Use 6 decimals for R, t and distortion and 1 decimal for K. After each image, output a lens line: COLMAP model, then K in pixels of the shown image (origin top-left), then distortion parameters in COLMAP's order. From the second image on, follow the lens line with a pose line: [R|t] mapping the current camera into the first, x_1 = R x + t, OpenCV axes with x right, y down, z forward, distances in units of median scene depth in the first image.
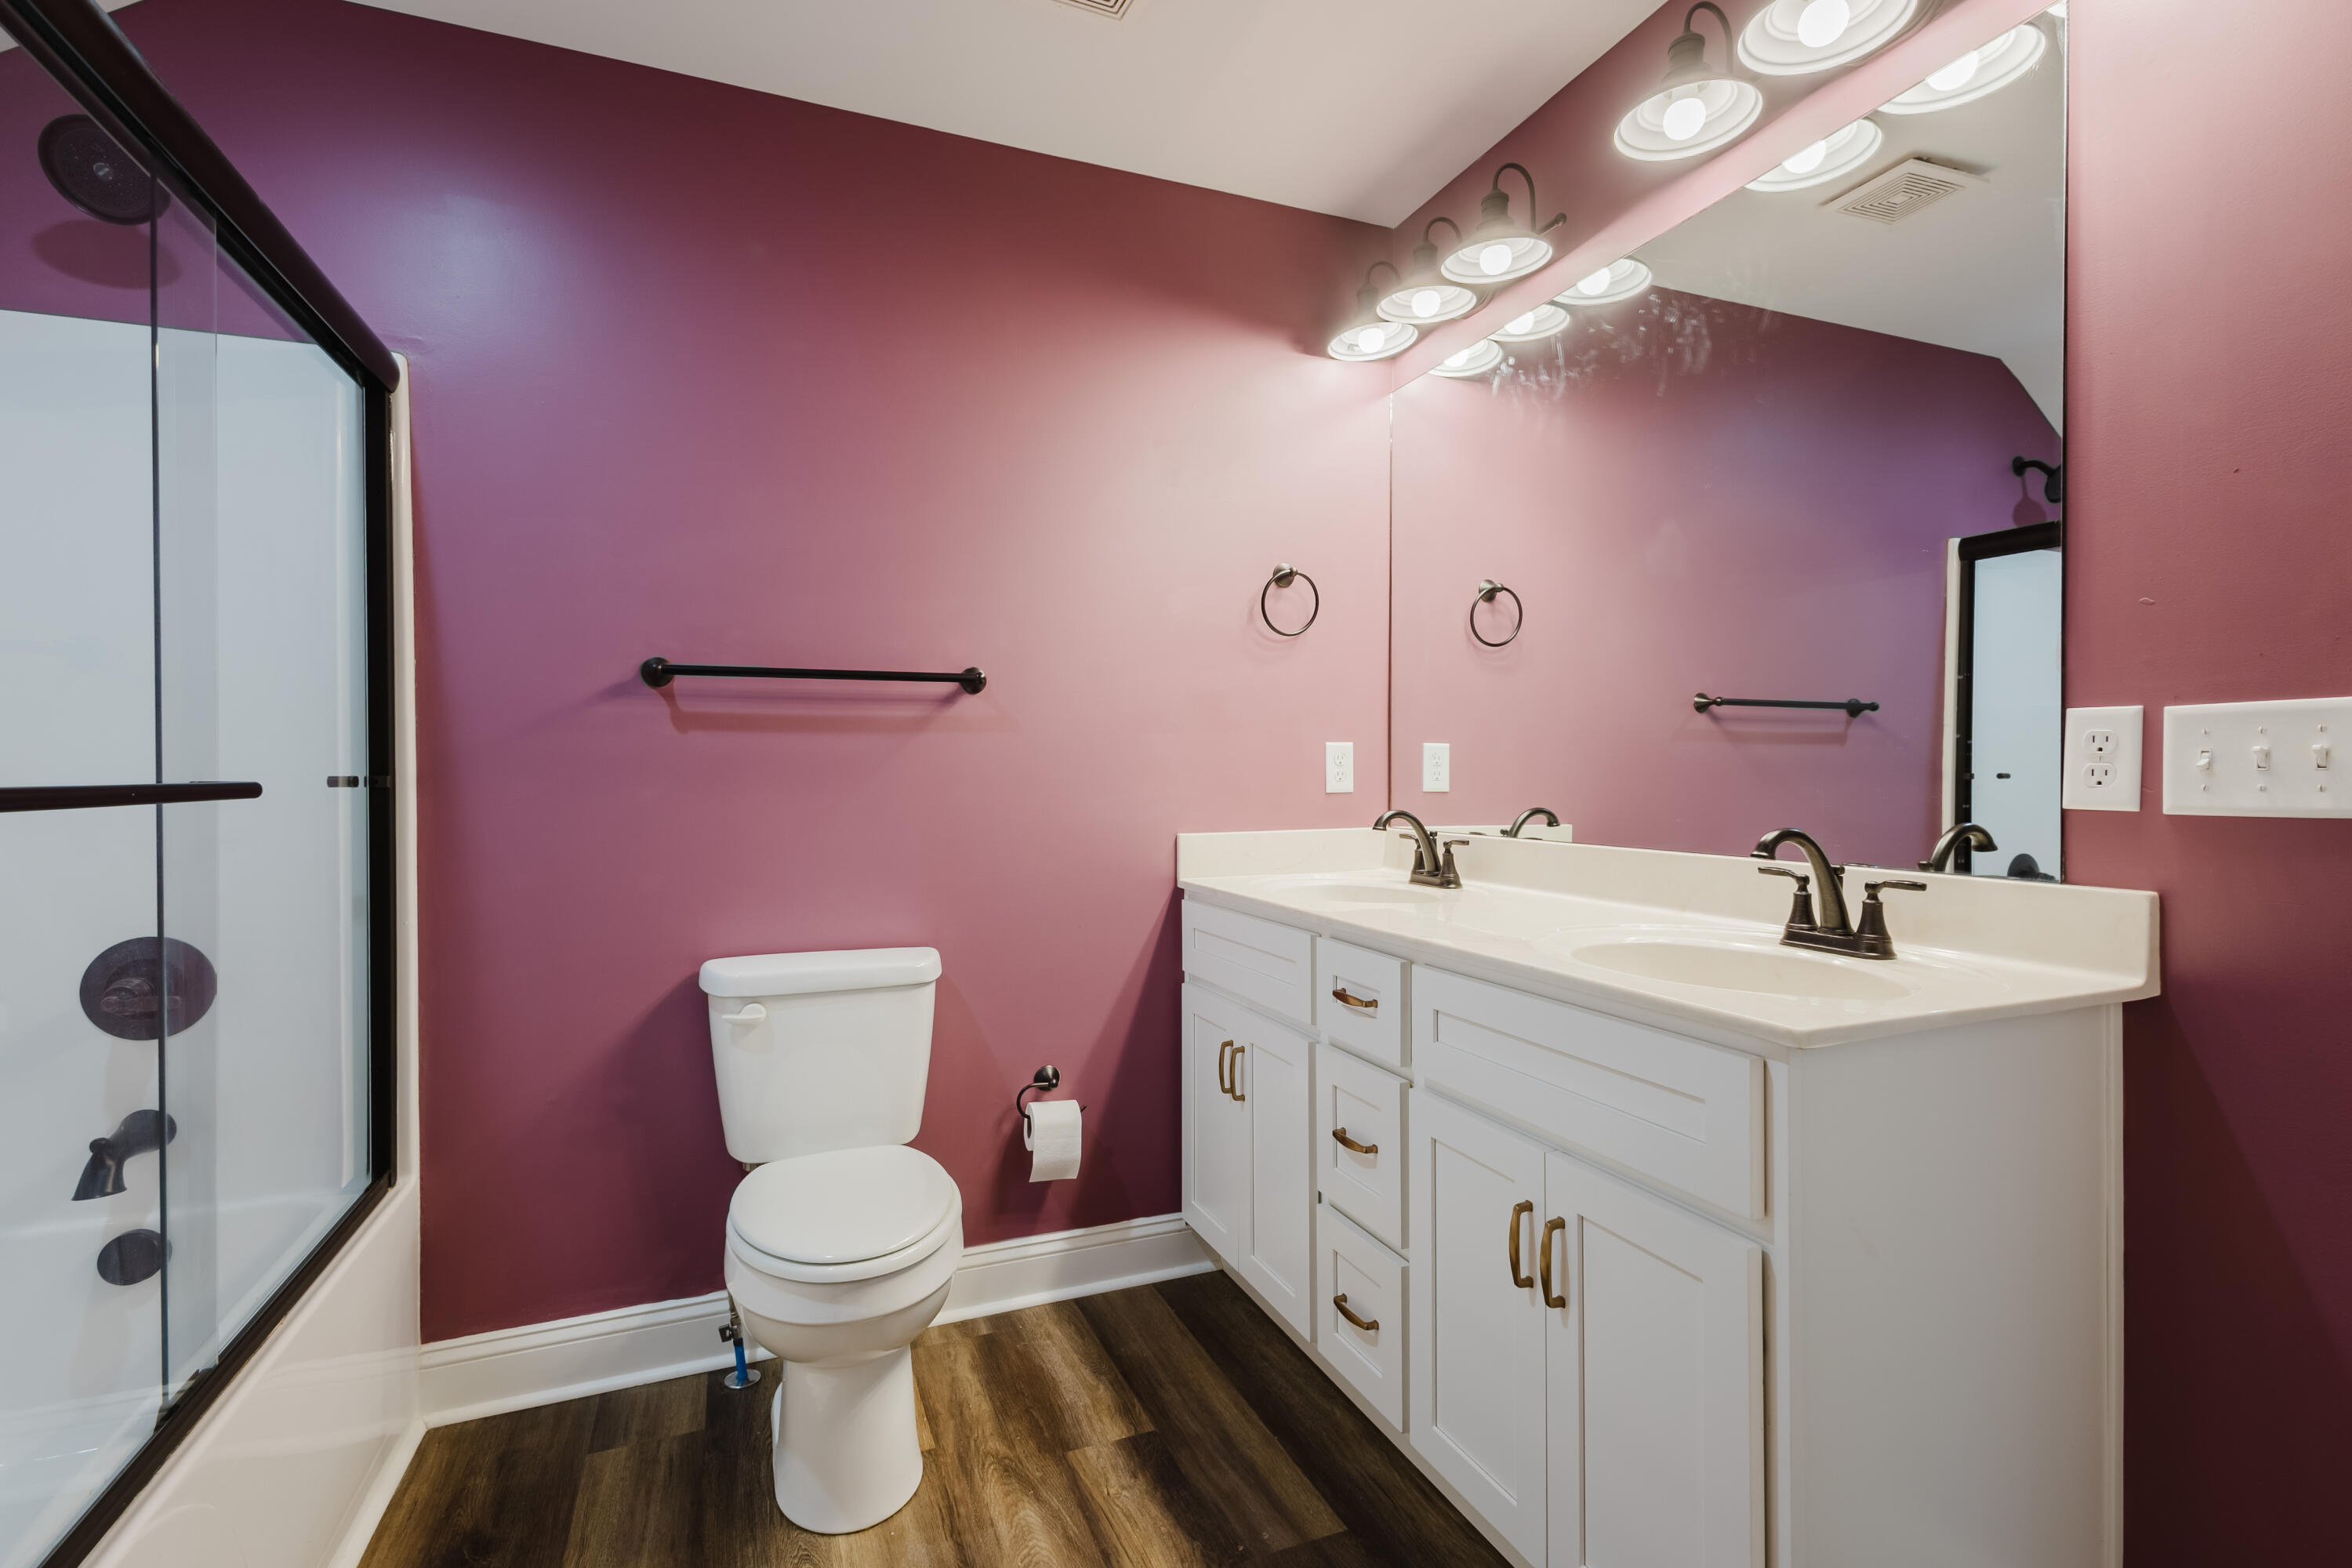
lens RADIAL K [[1081.1, 0, 1178.1], [0, 1081.1, 779.2], [0, 0, 1]] dist [0.012568, -0.000937]
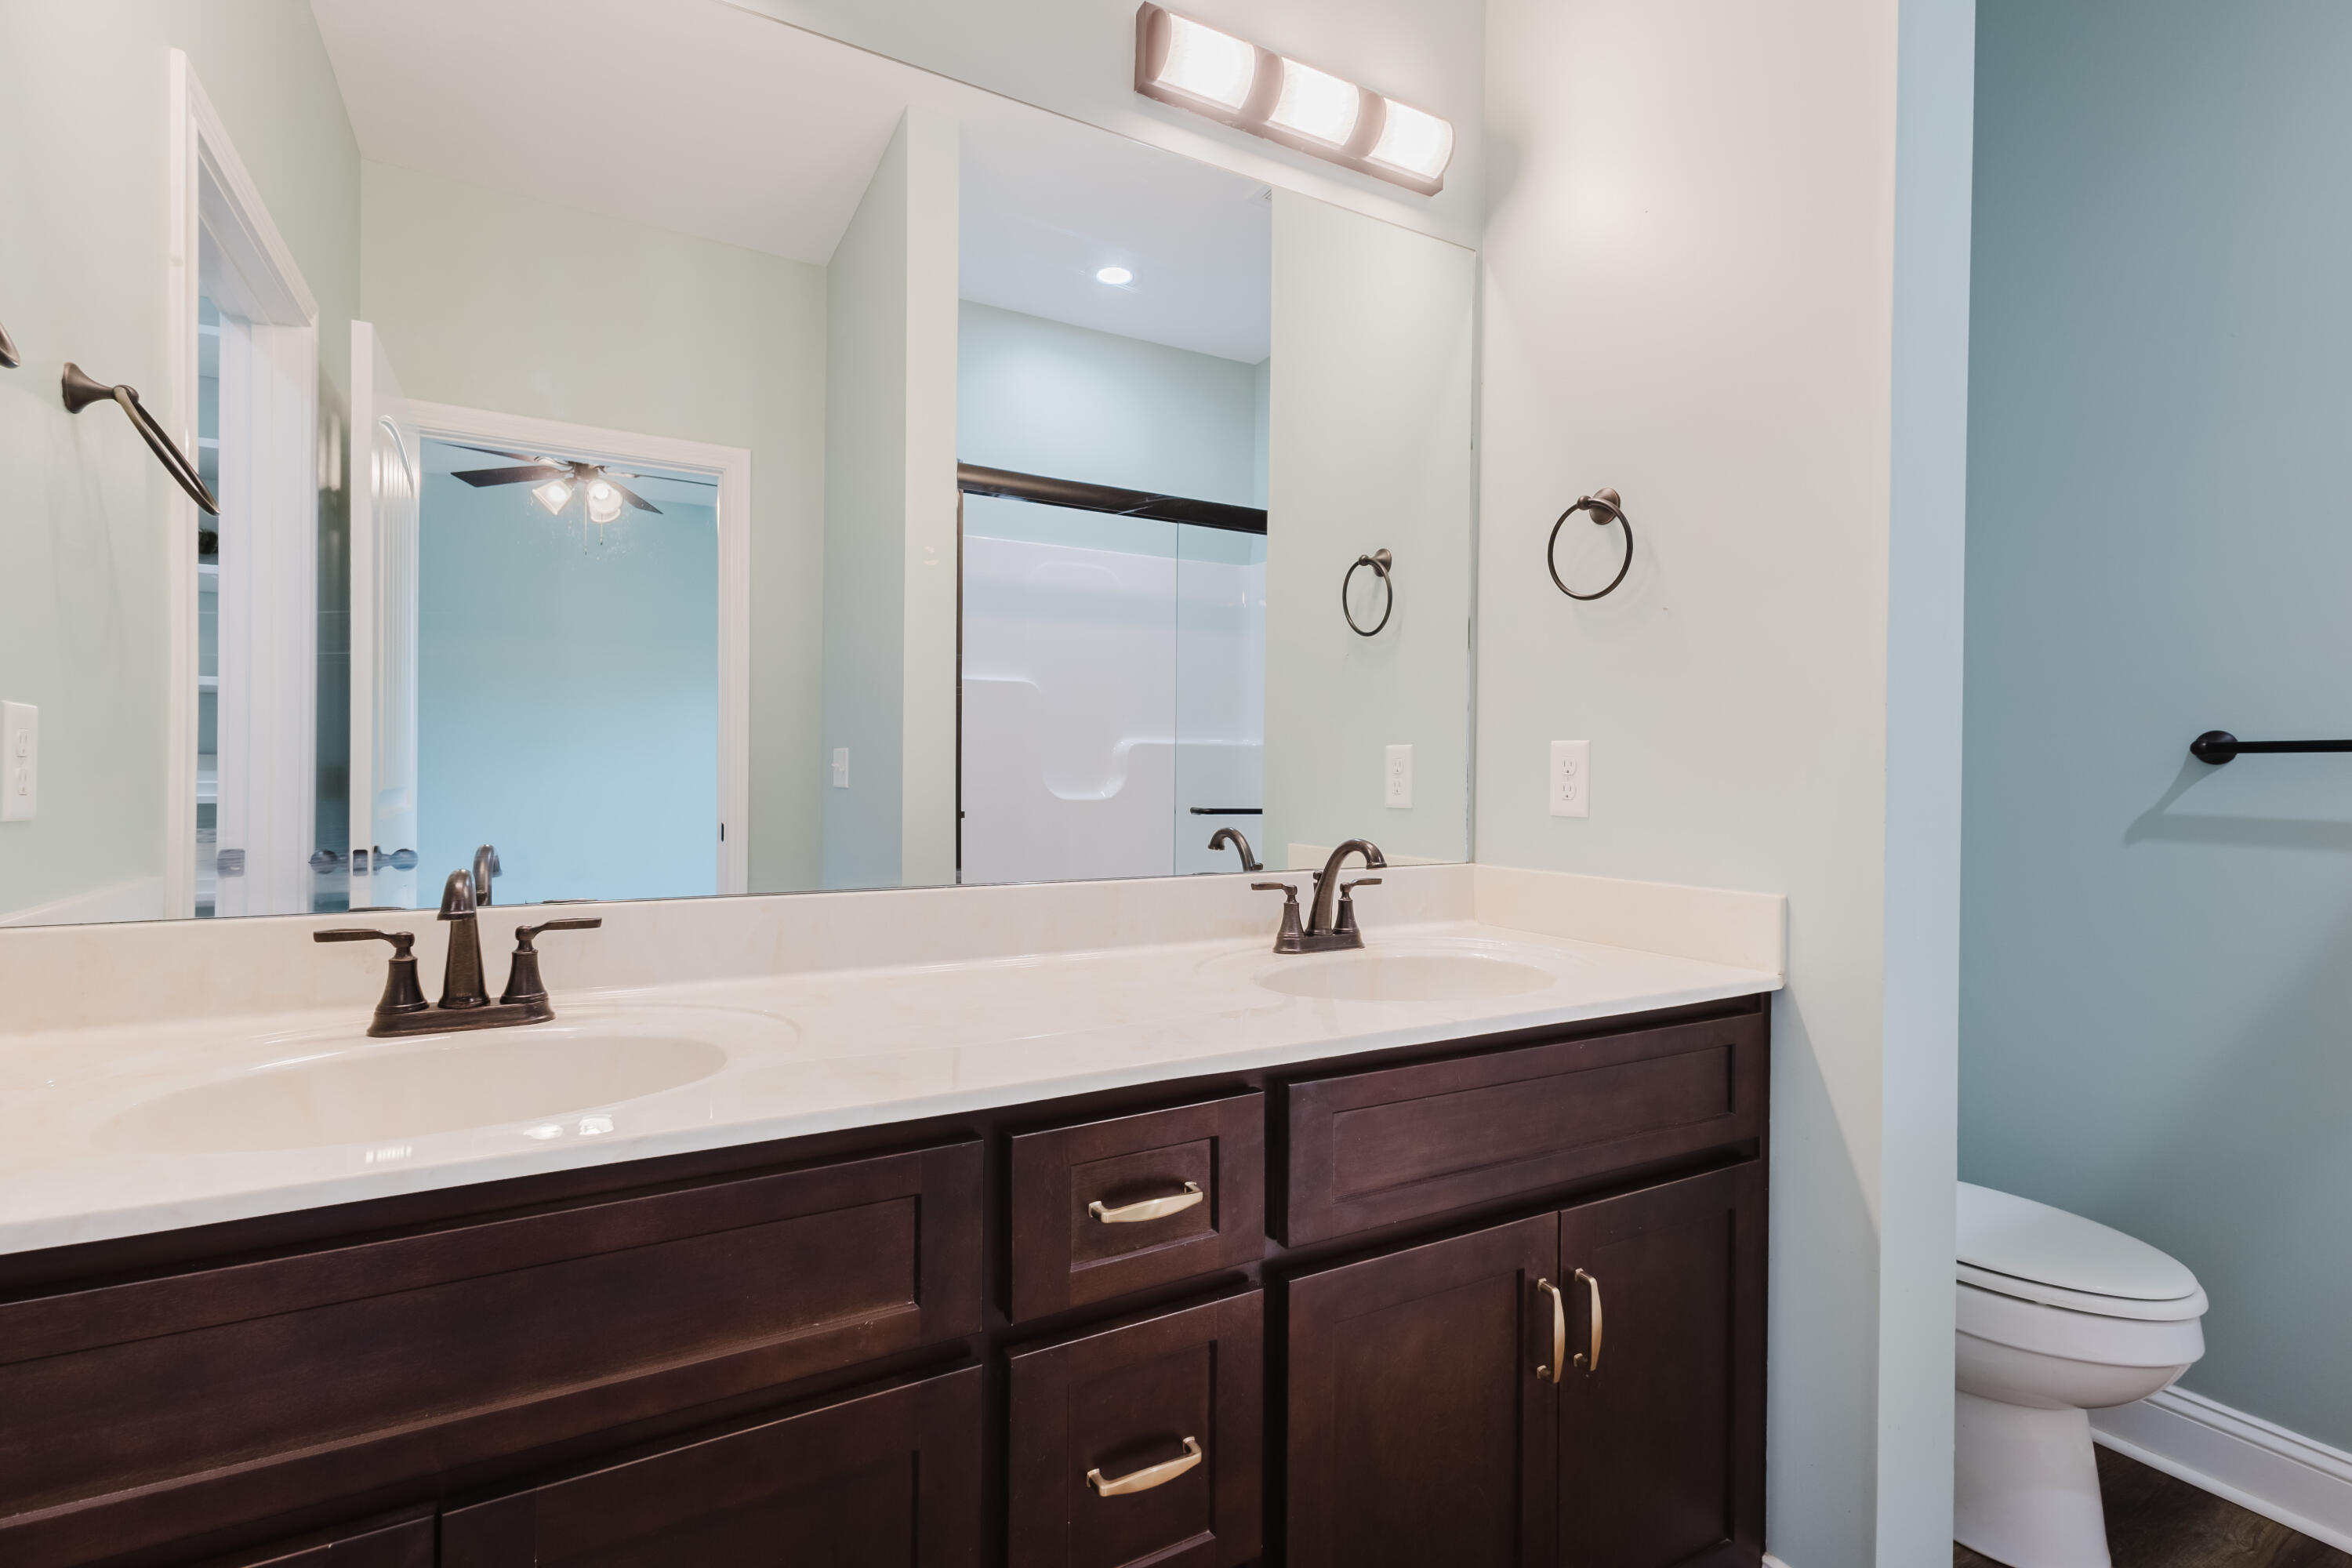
lens RADIAL K [[1081.1, 0, 1178.1], [0, 1081.1, 779.2], [0, 0, 1]] dist [0.012568, -0.000937]
pose [[-0.184079, 0.018236, 0.982742, -0.445082], [0.001397, 0.999832, -0.018291, 0.001056], [-0.982911, -0.001994, -0.184073, 1.233318]]
